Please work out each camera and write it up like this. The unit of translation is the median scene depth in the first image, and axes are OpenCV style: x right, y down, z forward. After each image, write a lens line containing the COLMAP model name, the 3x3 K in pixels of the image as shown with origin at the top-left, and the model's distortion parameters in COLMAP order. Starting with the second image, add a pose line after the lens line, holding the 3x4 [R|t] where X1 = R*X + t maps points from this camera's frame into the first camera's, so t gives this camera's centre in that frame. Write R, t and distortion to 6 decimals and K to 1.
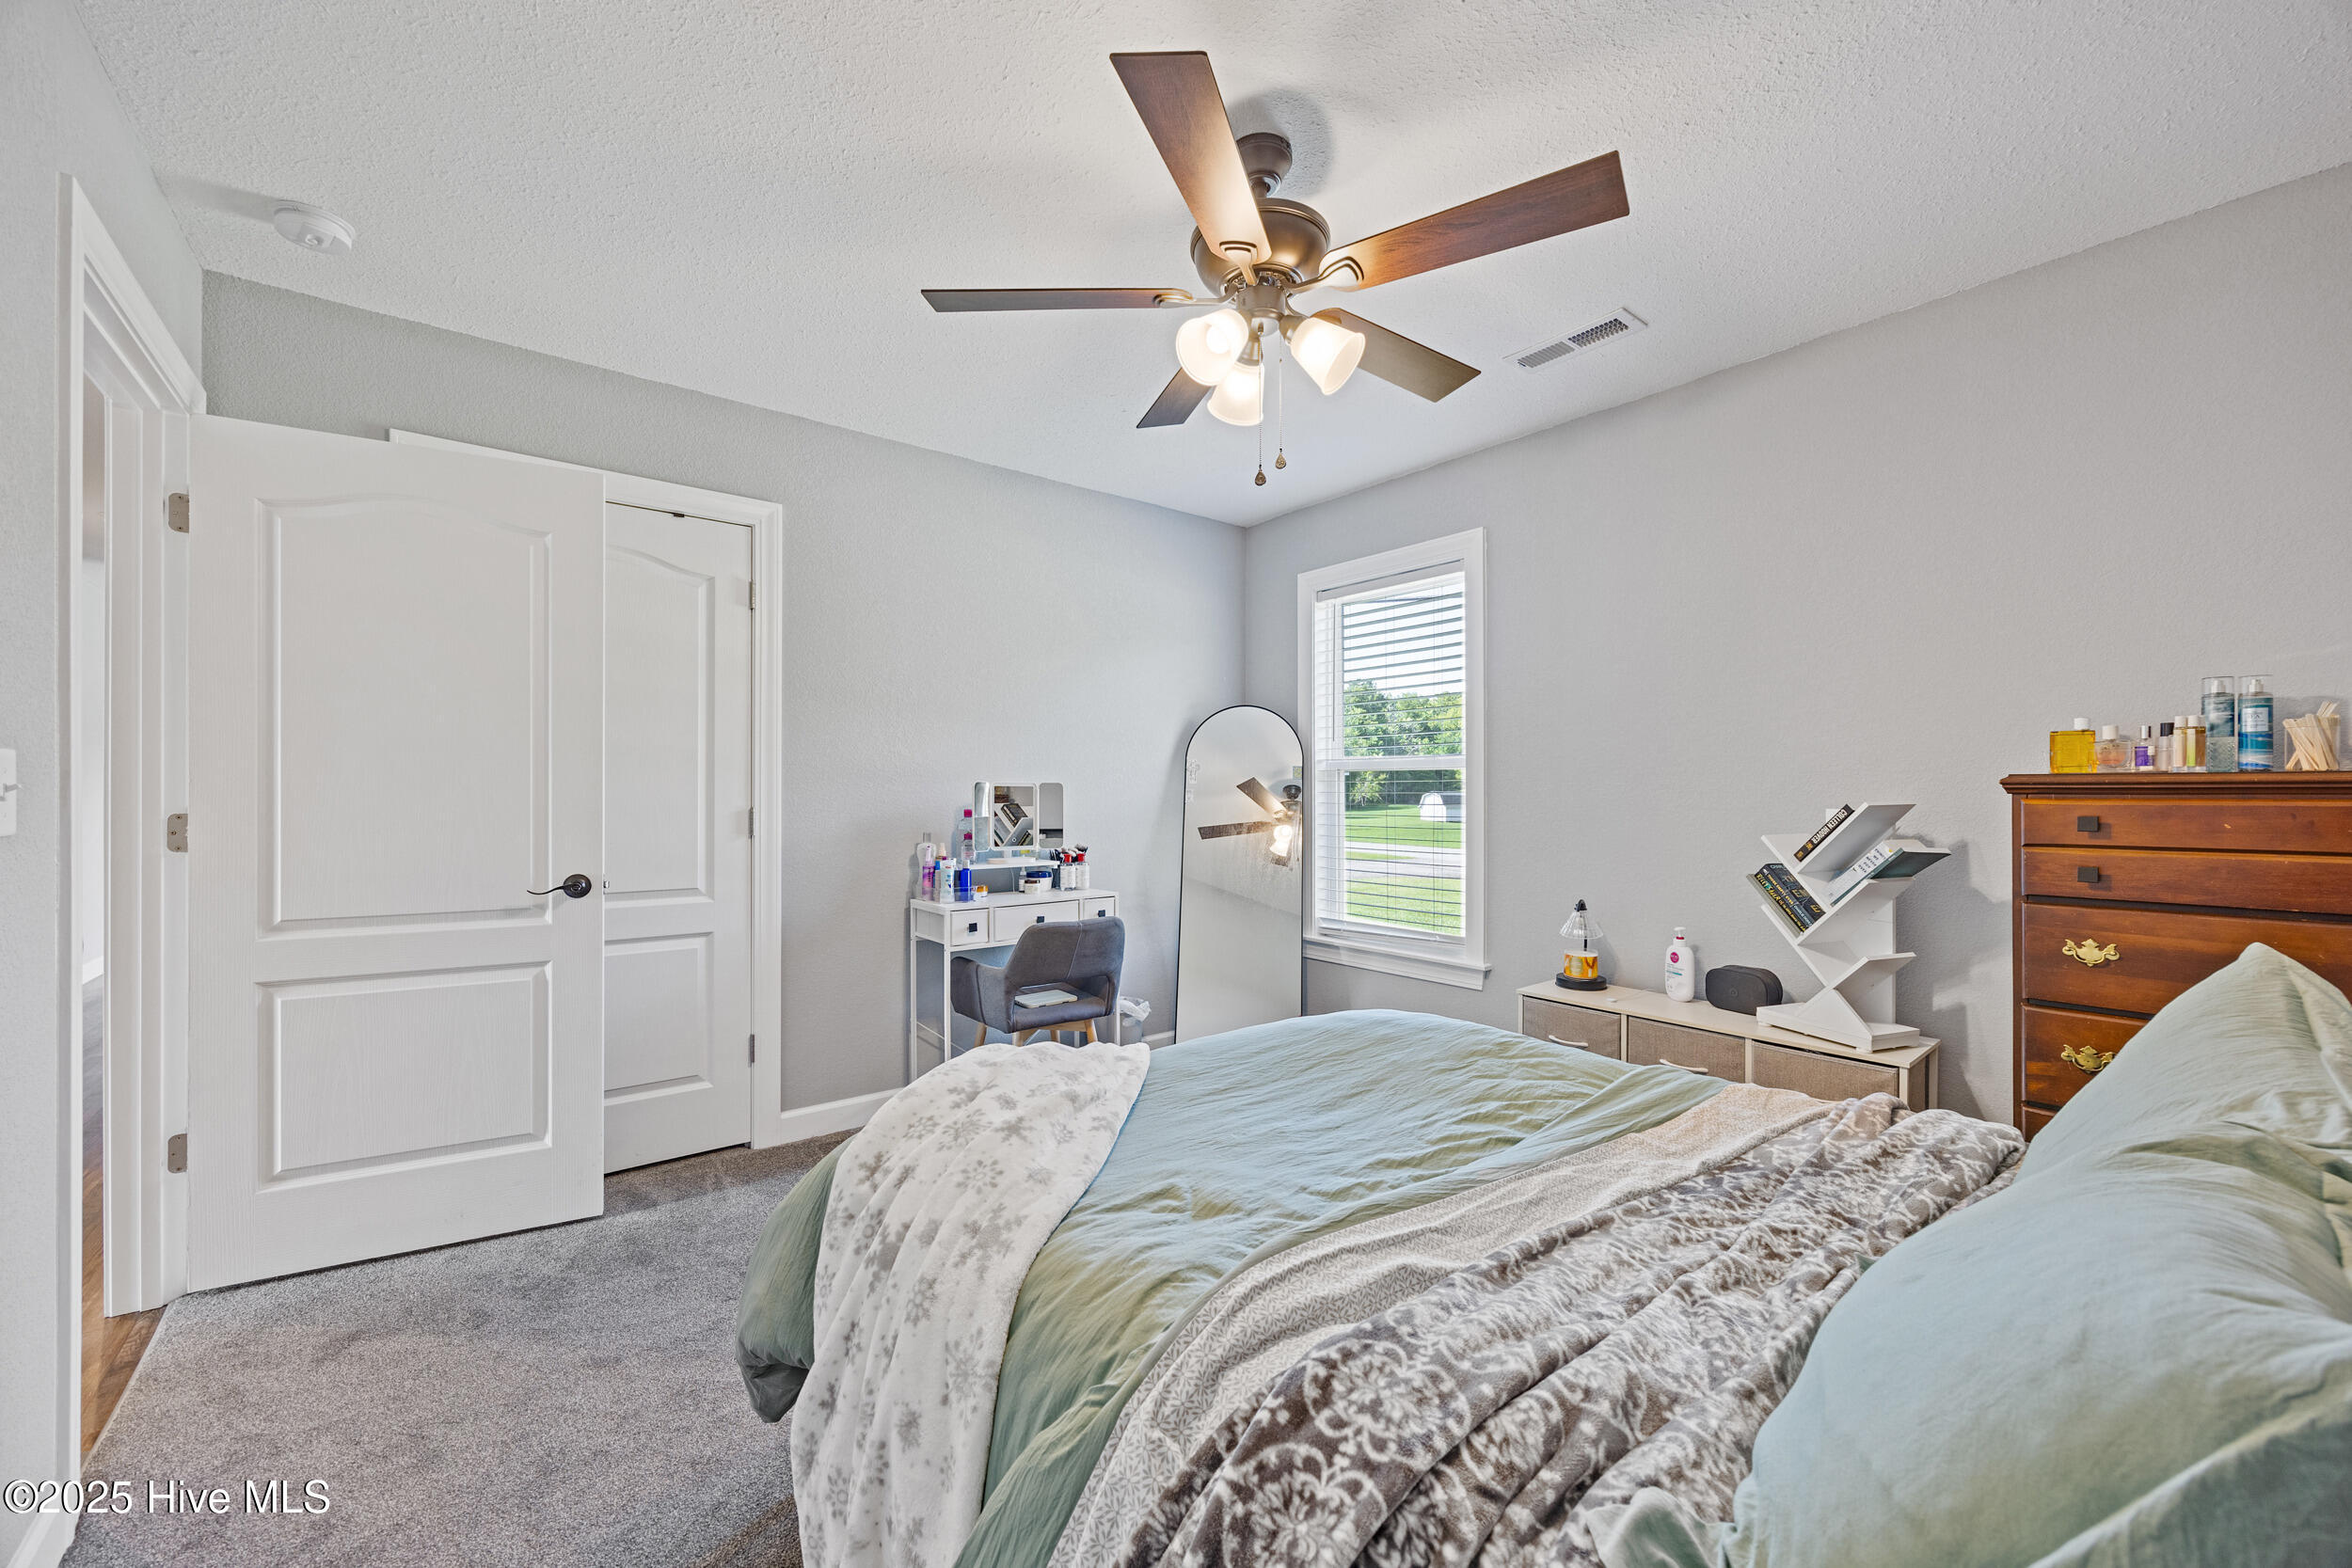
lens RADIAL K [[919.0, 0, 1176.0], [0, 919.0, 784.0], [0, 0, 1]] dist [-0.000337, 0.000097]
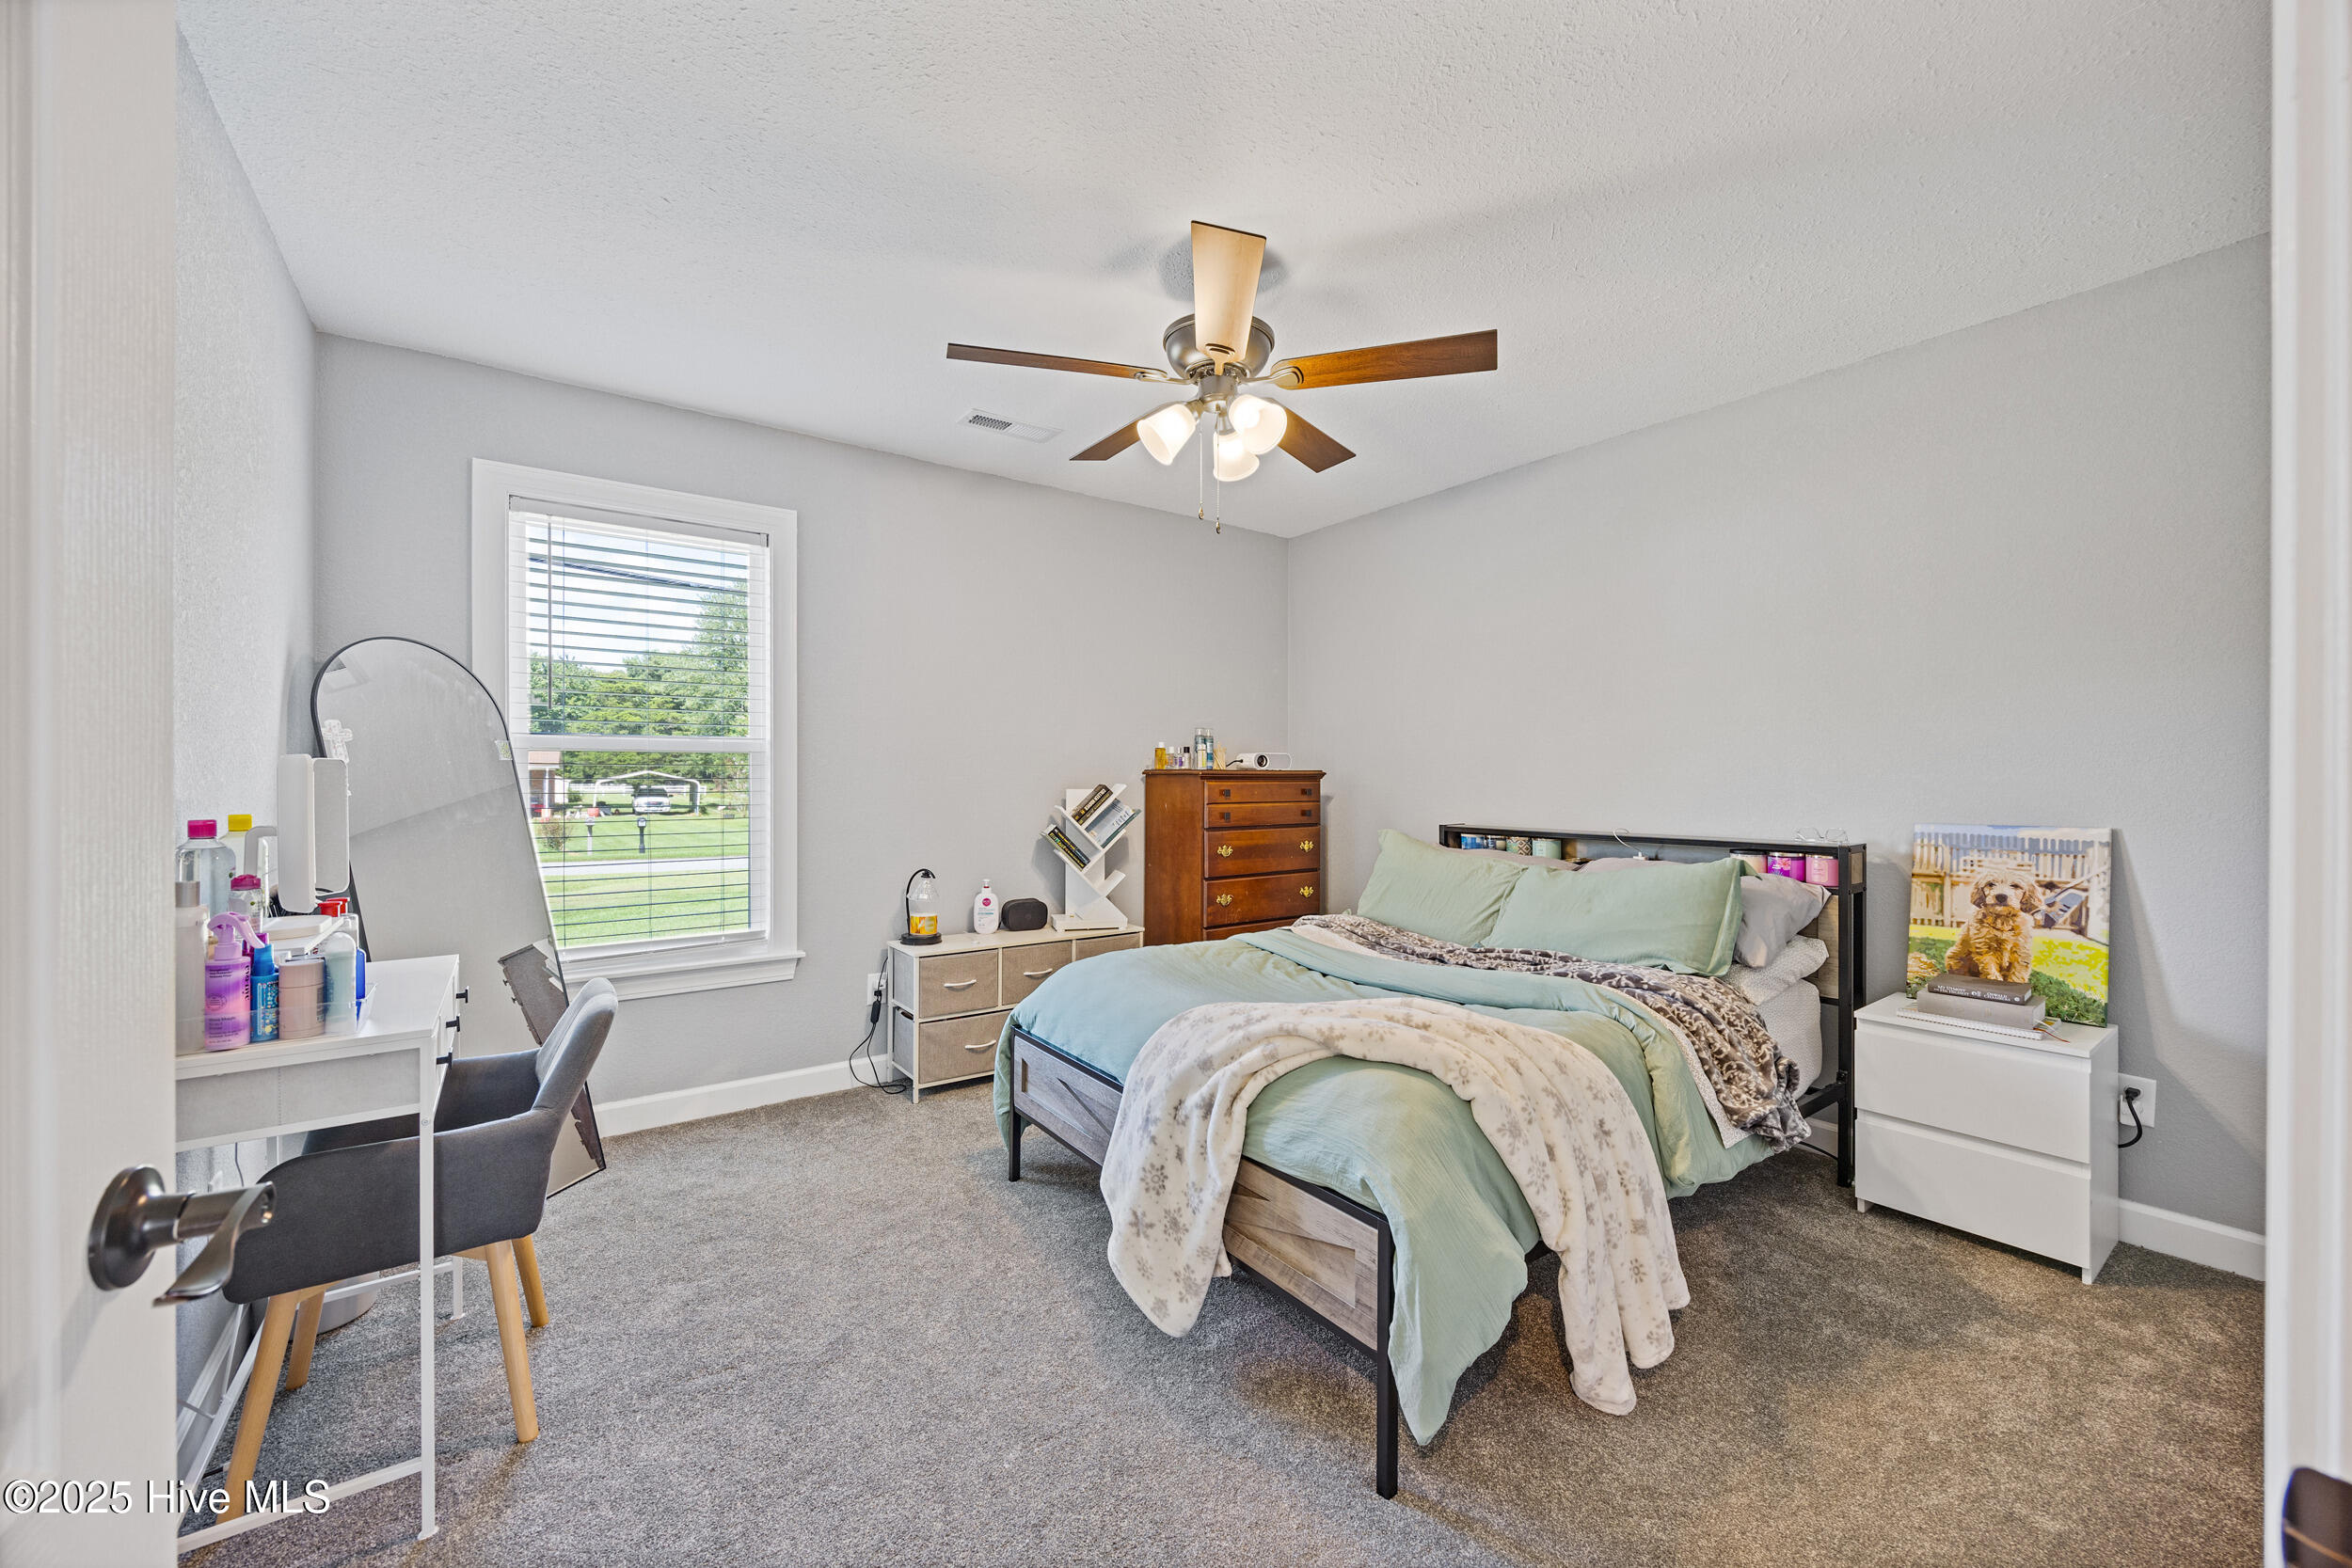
lens RADIAL K [[910.5, 0, 1173.7], [0, 910.5, 766.9], [0, 0, 1]] dist [0.000243, 0.000000]
pose [[0.036694, 0.013434, 0.999236, -0.917036], [-0.007929, 0.999882, -0.013152, 0.009159], [-0.999295, -0.007441, 0.036796, 0.808814]]
